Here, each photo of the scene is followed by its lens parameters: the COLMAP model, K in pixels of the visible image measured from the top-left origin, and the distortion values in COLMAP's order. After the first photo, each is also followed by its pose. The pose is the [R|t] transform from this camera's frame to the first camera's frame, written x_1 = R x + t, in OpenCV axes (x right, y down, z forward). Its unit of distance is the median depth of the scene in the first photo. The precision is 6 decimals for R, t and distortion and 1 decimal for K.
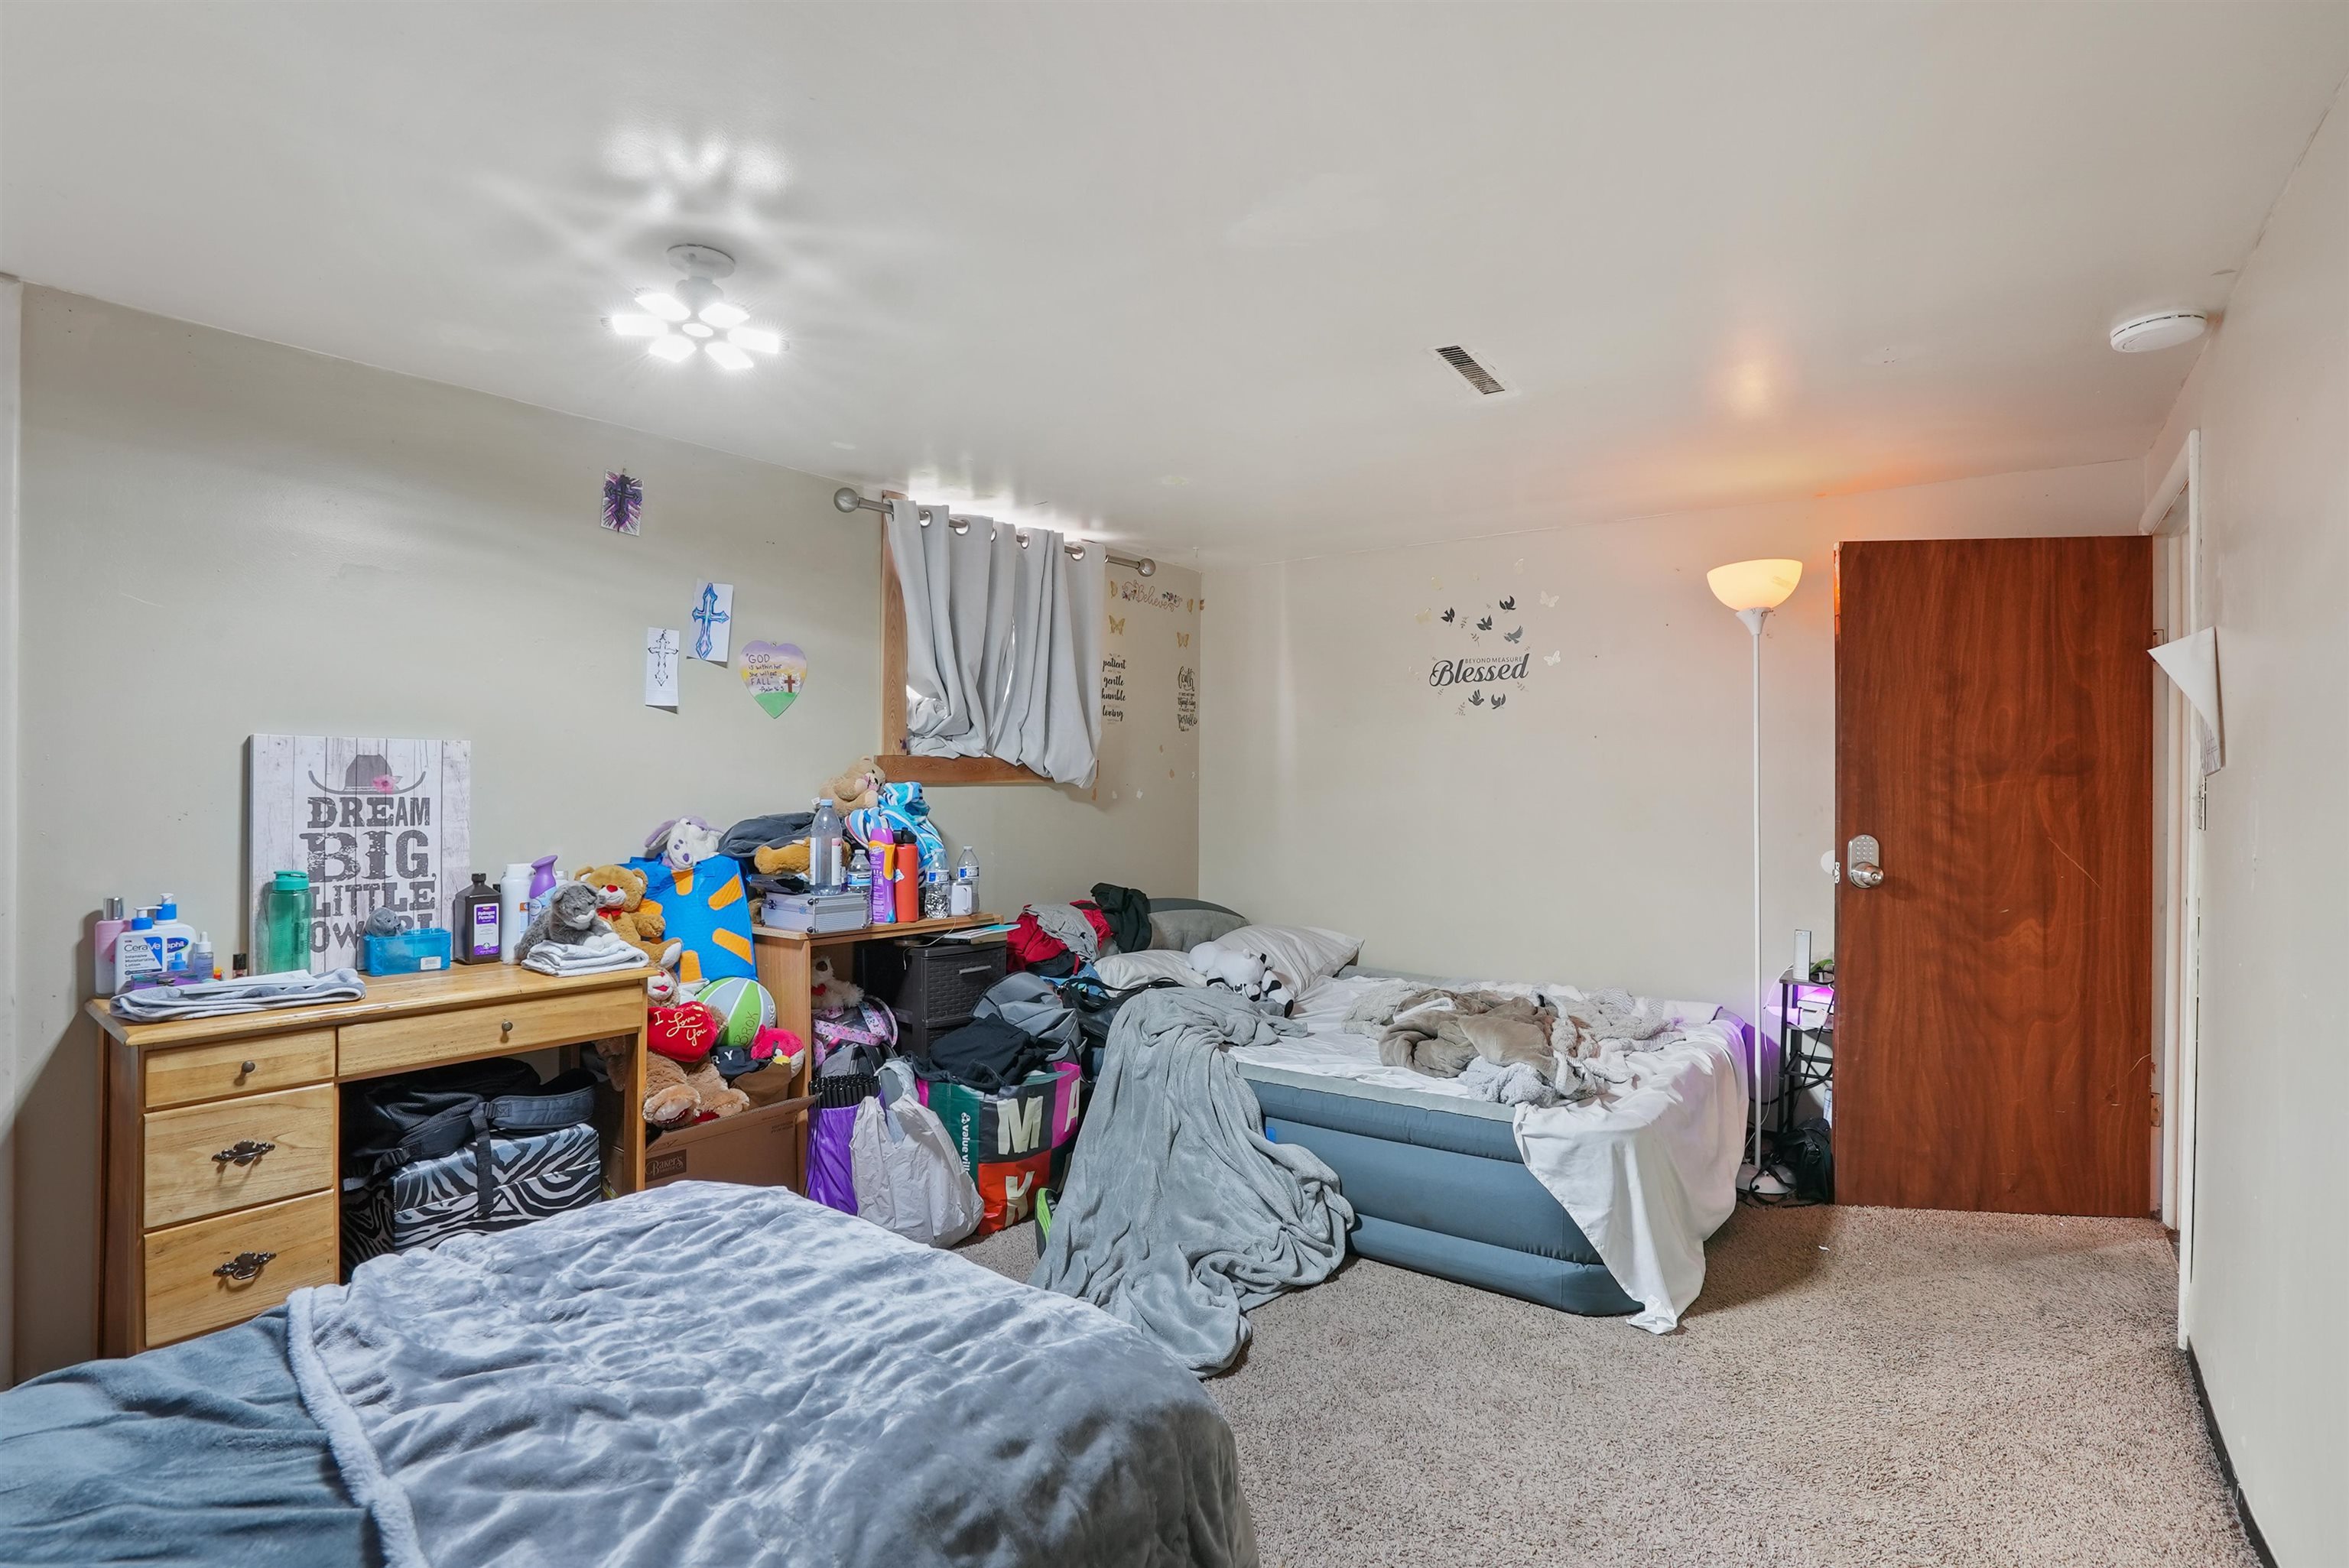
lens RADIAL K [[1109.0, 0, 1180.0], [0, 1109.0, 784.4], [0, 0, 1]] dist [-0.075292, 0.025804]
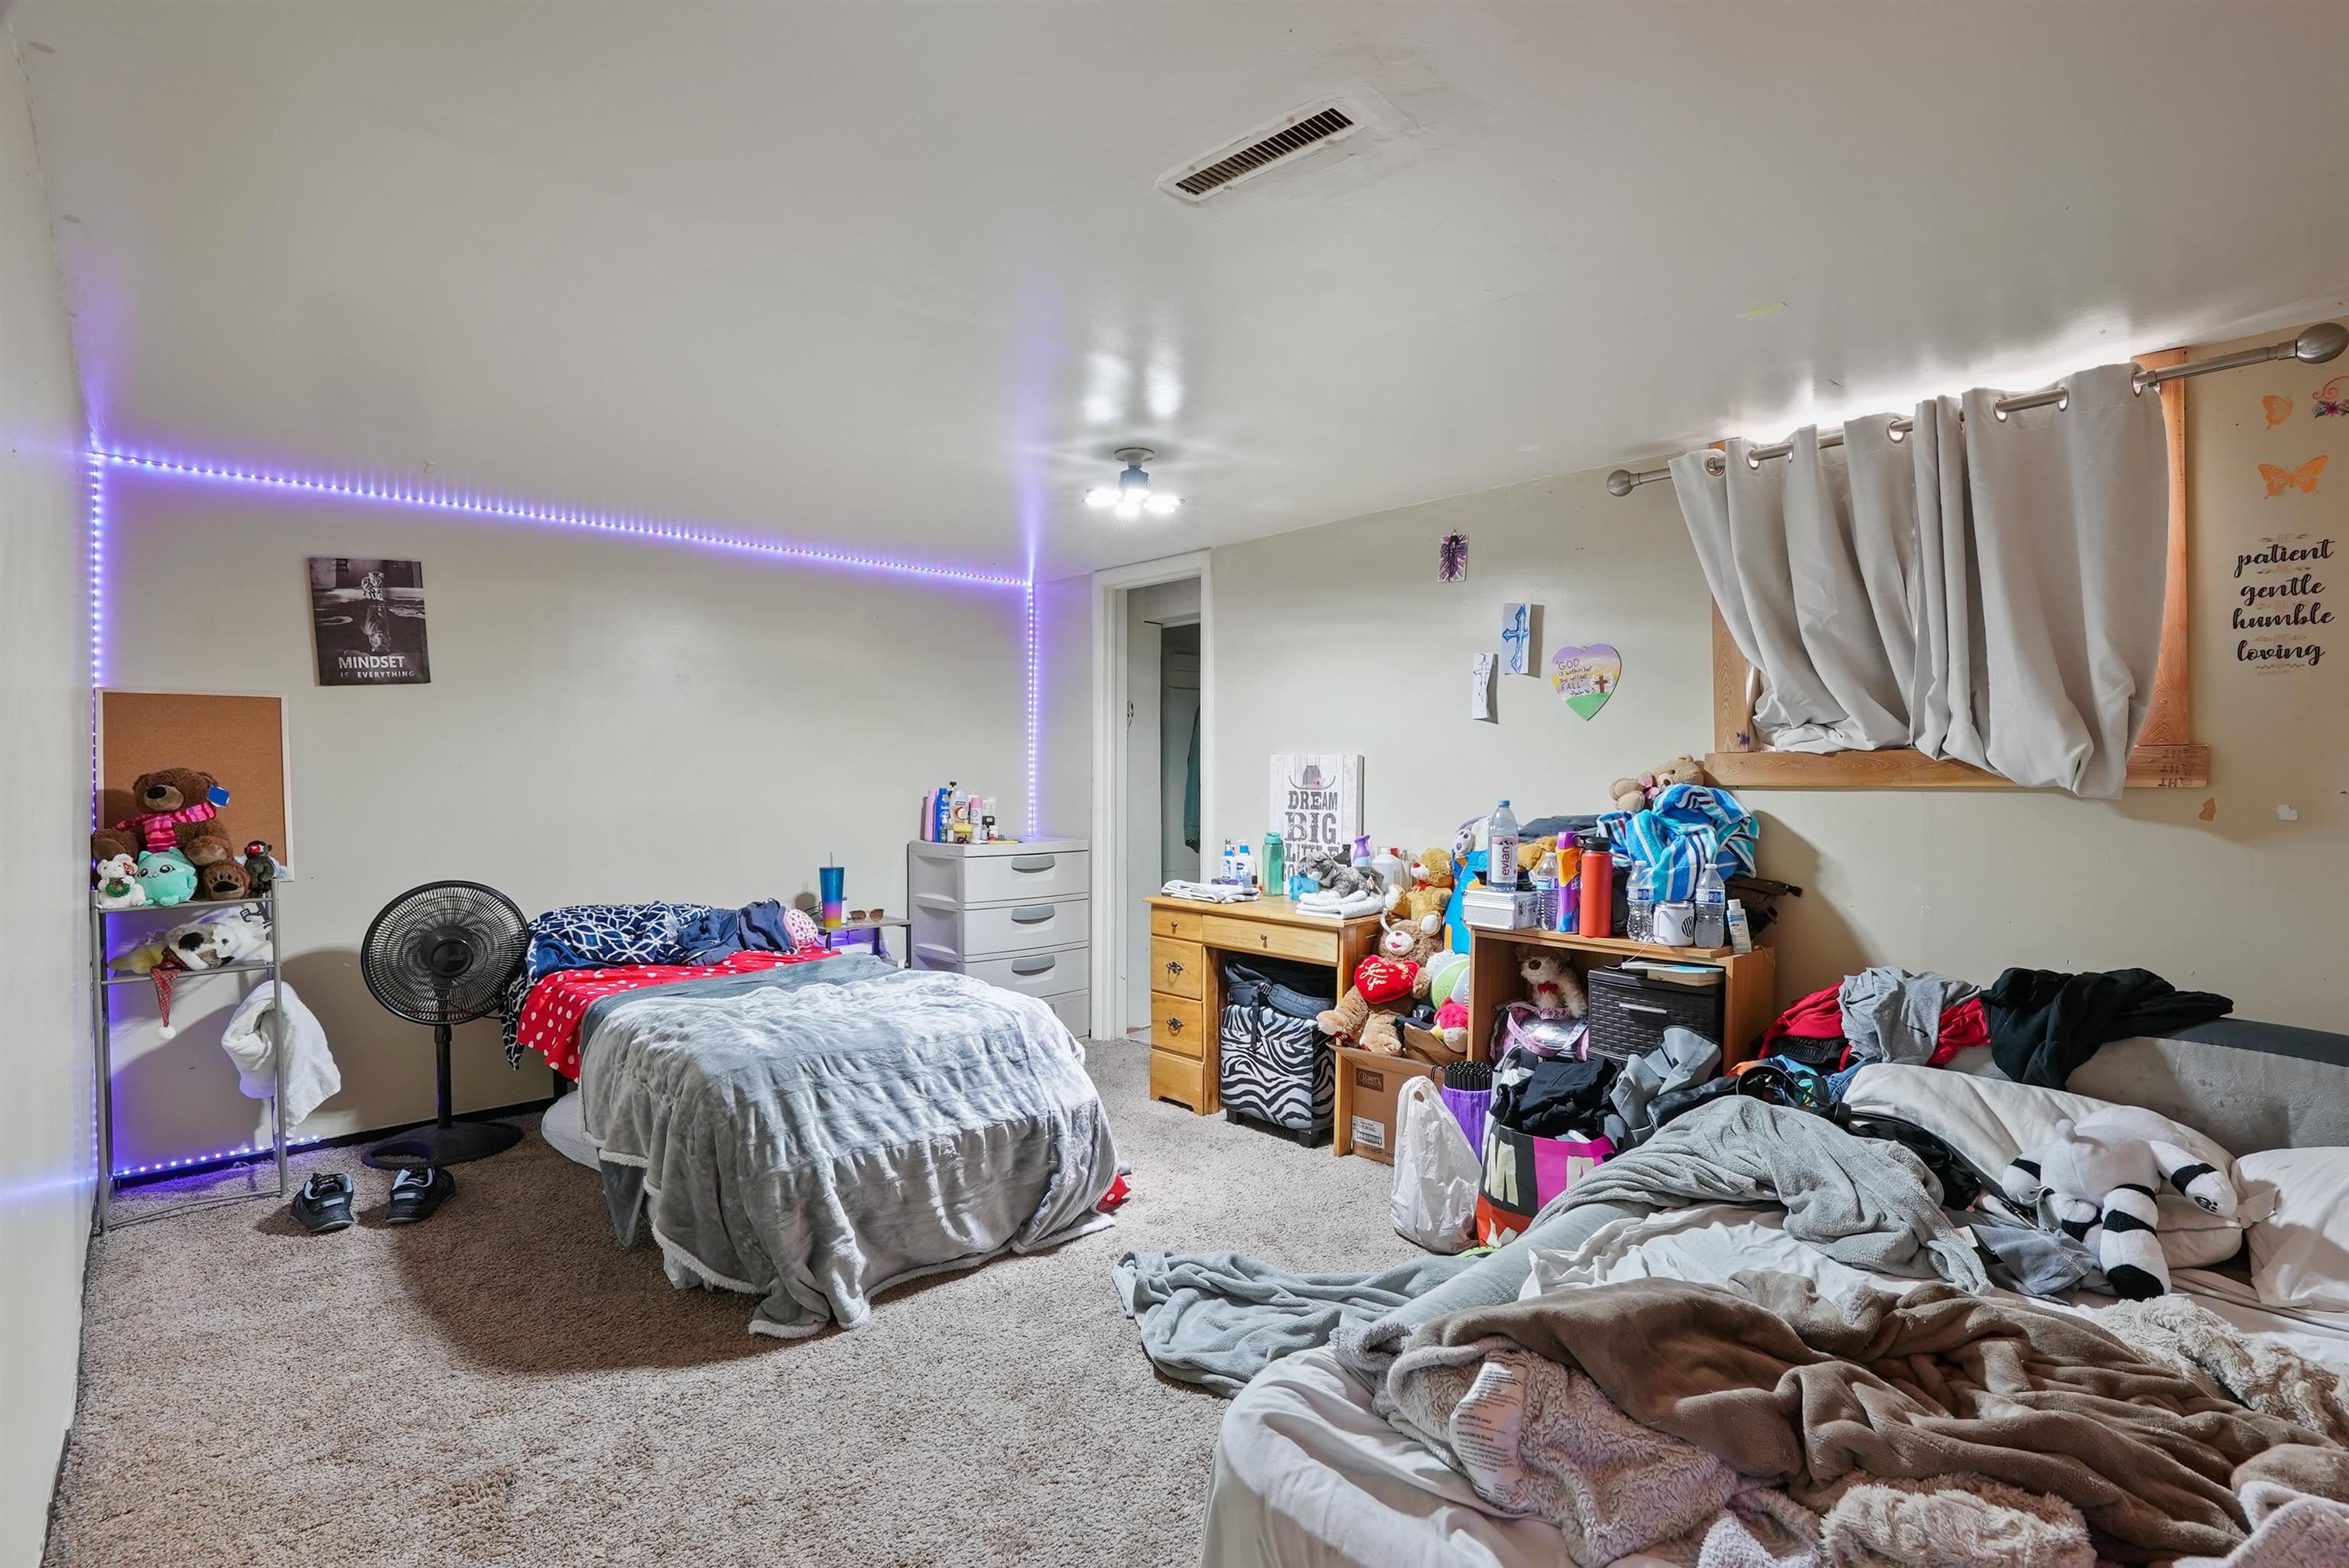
lens RADIAL K [[1109.0, 0, 1180.0], [0, 1109.0, 784.4], [0, 0, 1]] dist [-0.075292, 0.025804]
pose [[-0.170077, 0.004995, -0.985418, 0.910185], [-0.004609, 0.999972, 0.005864, -0.007560], [0.985420, 0.005539, -0.170049, 1.060008]]
